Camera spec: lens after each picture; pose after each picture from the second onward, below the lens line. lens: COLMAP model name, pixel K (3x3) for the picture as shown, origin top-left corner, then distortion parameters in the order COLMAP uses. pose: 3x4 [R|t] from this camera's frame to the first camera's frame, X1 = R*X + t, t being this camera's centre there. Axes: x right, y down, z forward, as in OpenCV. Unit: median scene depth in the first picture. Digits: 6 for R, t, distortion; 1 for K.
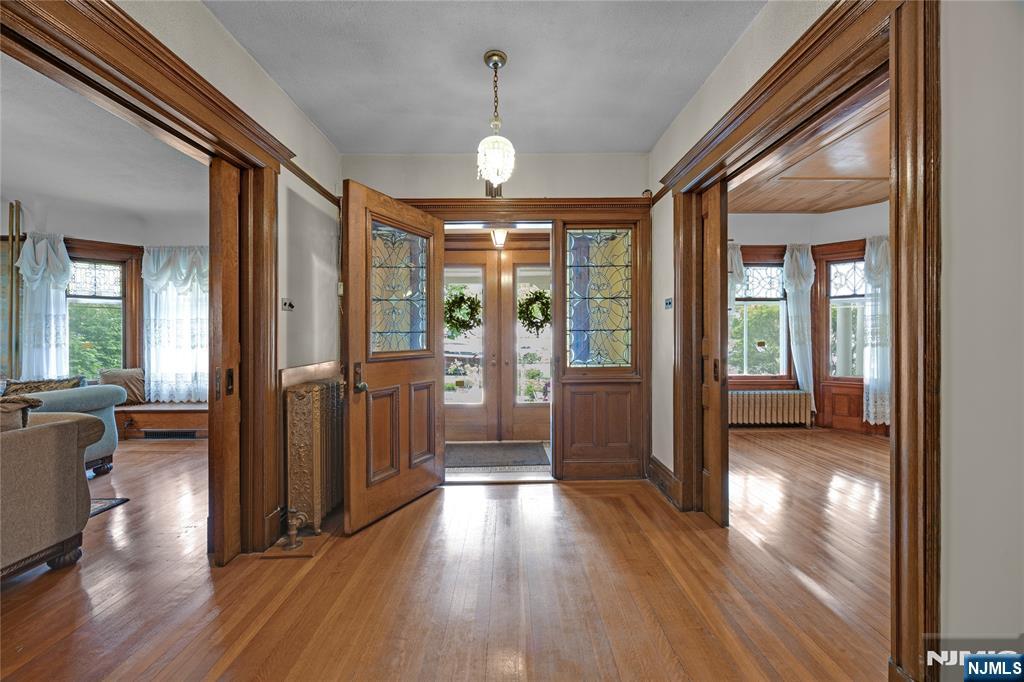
lens RADIAL K [[391.9, 0, 508.8], [0, 391.9, 337.1], [0, 0, 1]] dist [-0.002044, -0.000187]
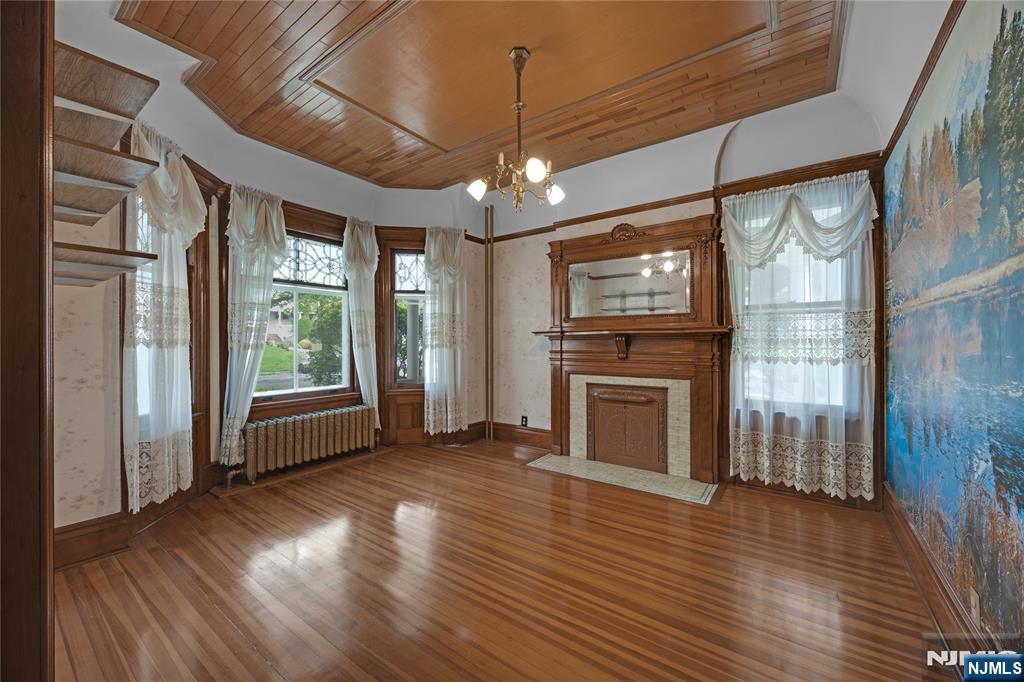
lens RADIAL K [[391.9, 0, 512.2], [0, 391.9, 339.5], [0, 0, 1]] dist [-0.002044, -0.000187]
pose [[0.594798, 0.001208, 0.803874, 0.289242], [0.006823, 0.999955, -0.006551, 0.010987], [-0.803846, 0.009382, 0.594764, 0.288802]]
